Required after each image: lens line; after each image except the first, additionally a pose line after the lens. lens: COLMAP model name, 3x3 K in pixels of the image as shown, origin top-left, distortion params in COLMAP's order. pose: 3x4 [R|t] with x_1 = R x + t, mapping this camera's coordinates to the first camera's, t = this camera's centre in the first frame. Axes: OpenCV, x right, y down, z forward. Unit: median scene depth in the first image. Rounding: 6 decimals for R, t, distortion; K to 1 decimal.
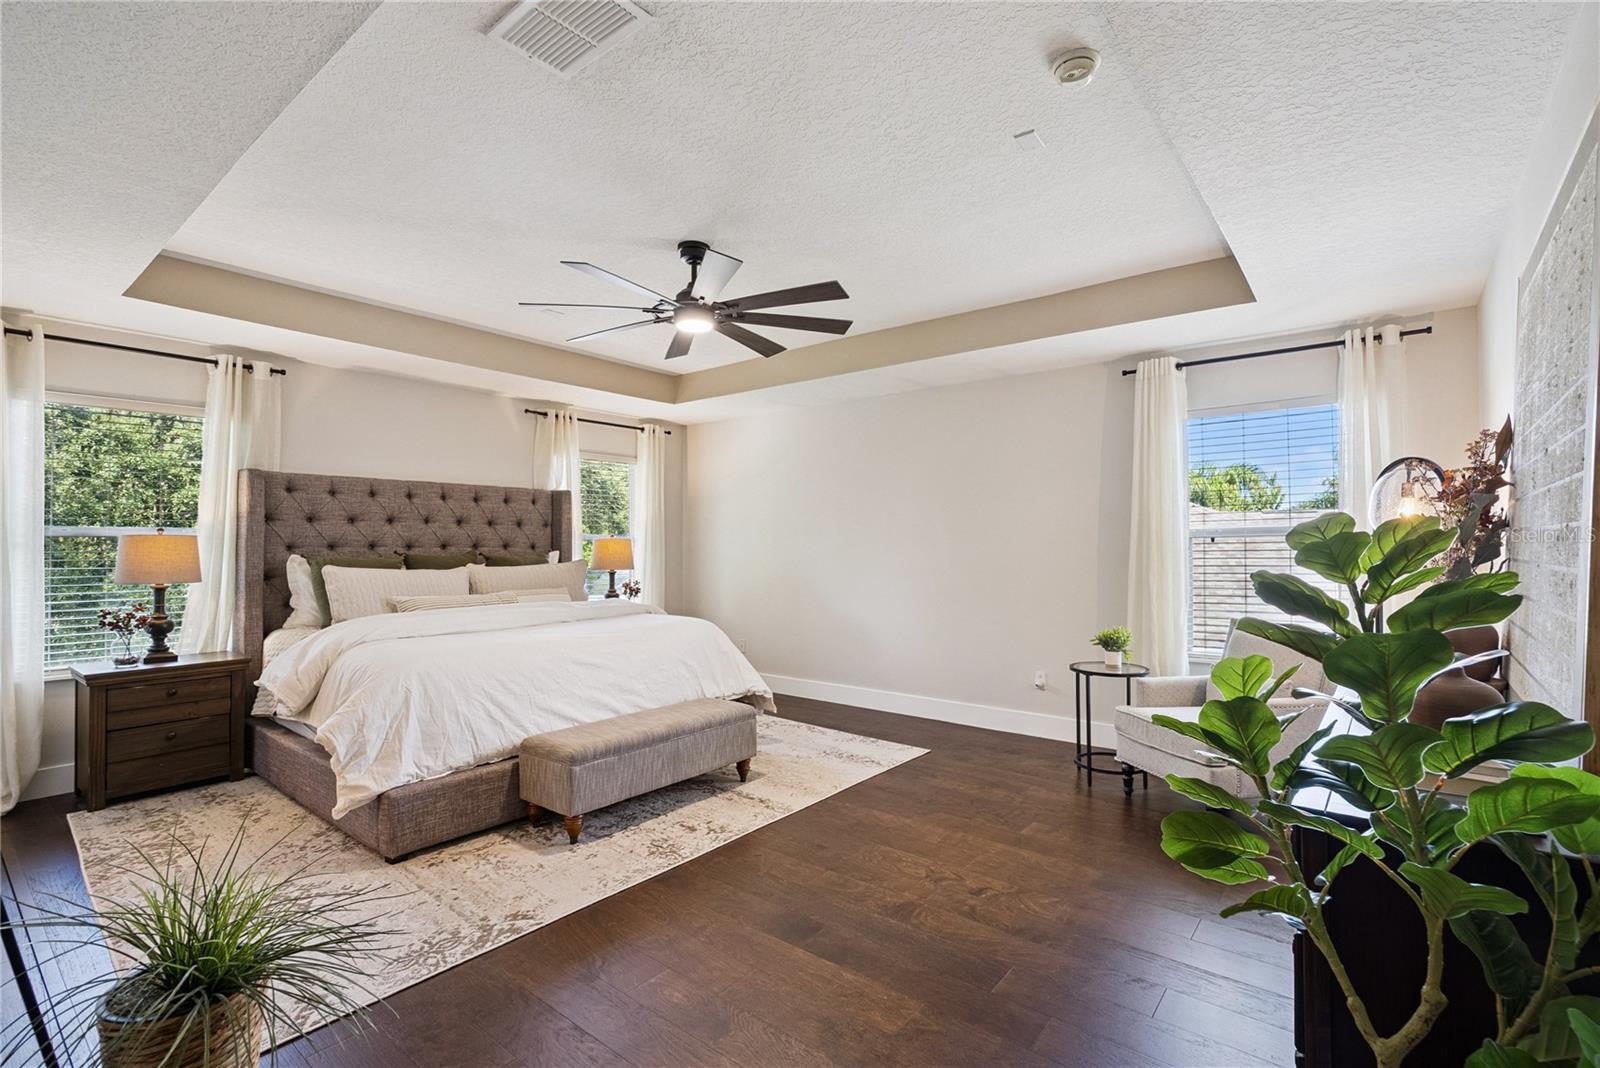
lens RADIAL K [[734.1, 0, 805.6], [0, 734.1, 532.3], [0, 0, 1]] dist [-0.005595, 0.002267]
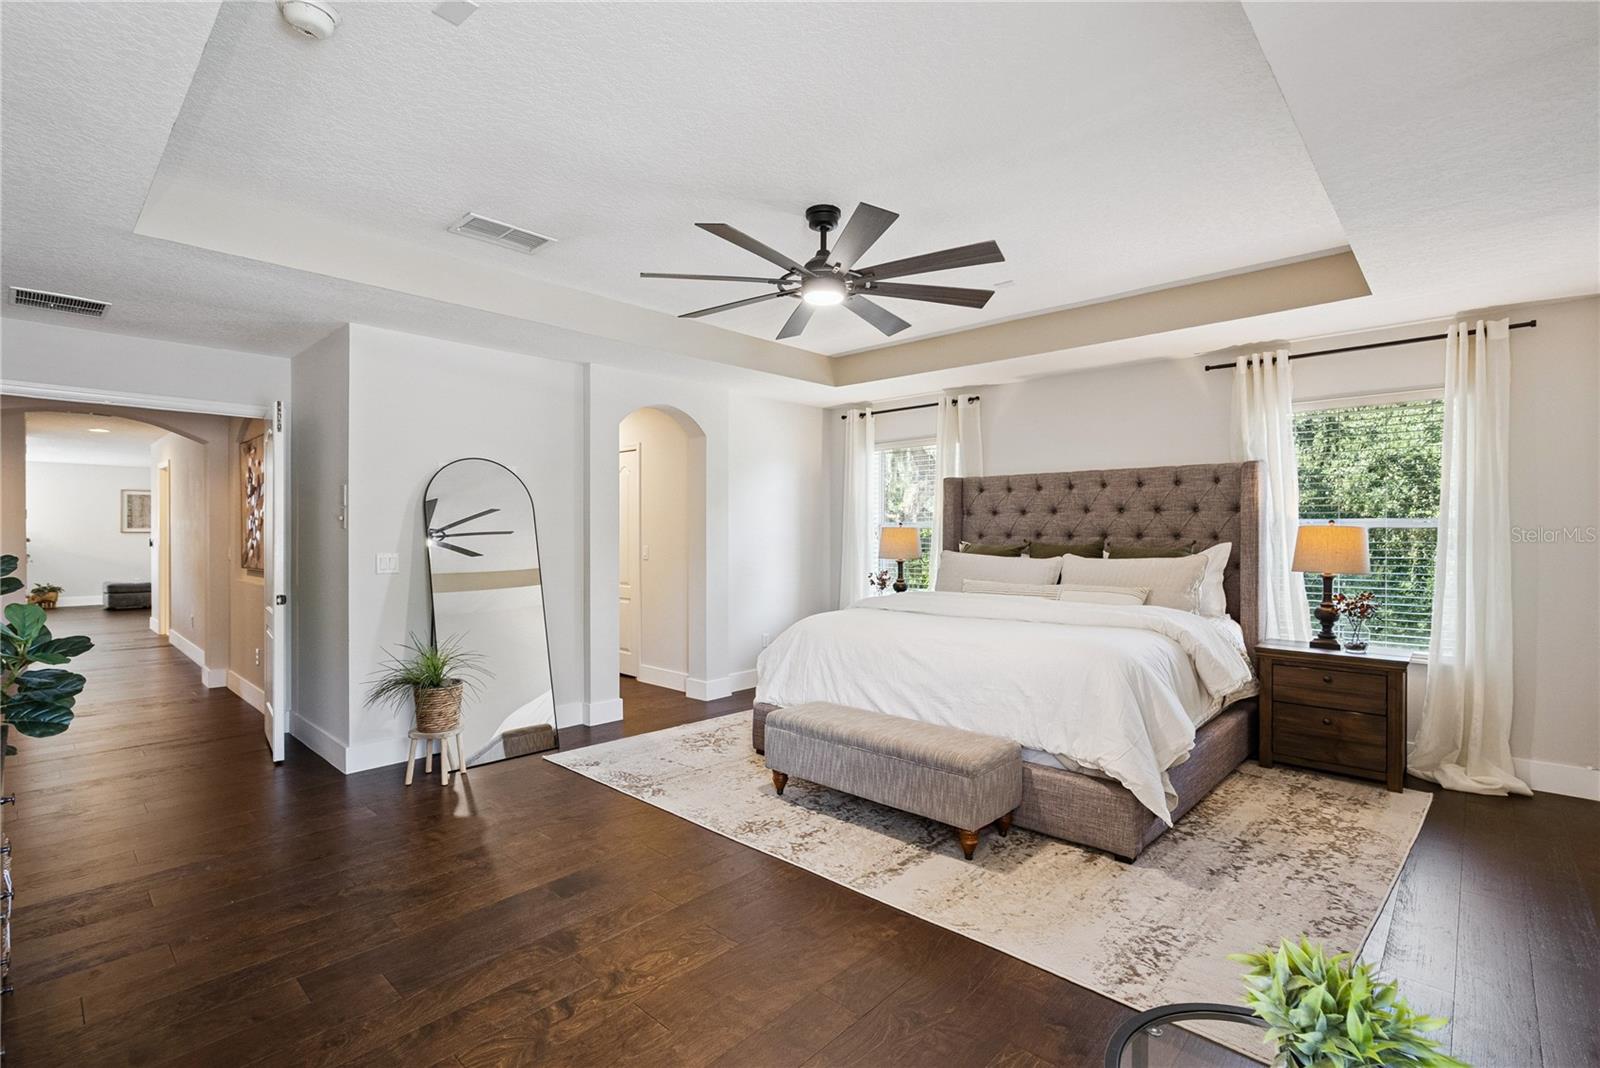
lens RADIAL K [[734.1, 0, 805.8], [0, 734.1, 532.5], [0, 0, 1]] dist [-0.005595, 0.002267]
pose [[-0.073923, 0.002562, -0.997261, 0.681398], [0.016434, 0.999864, 0.001351, 0.009450], [0.997129, -0.016290, -0.073955, 0.928647]]
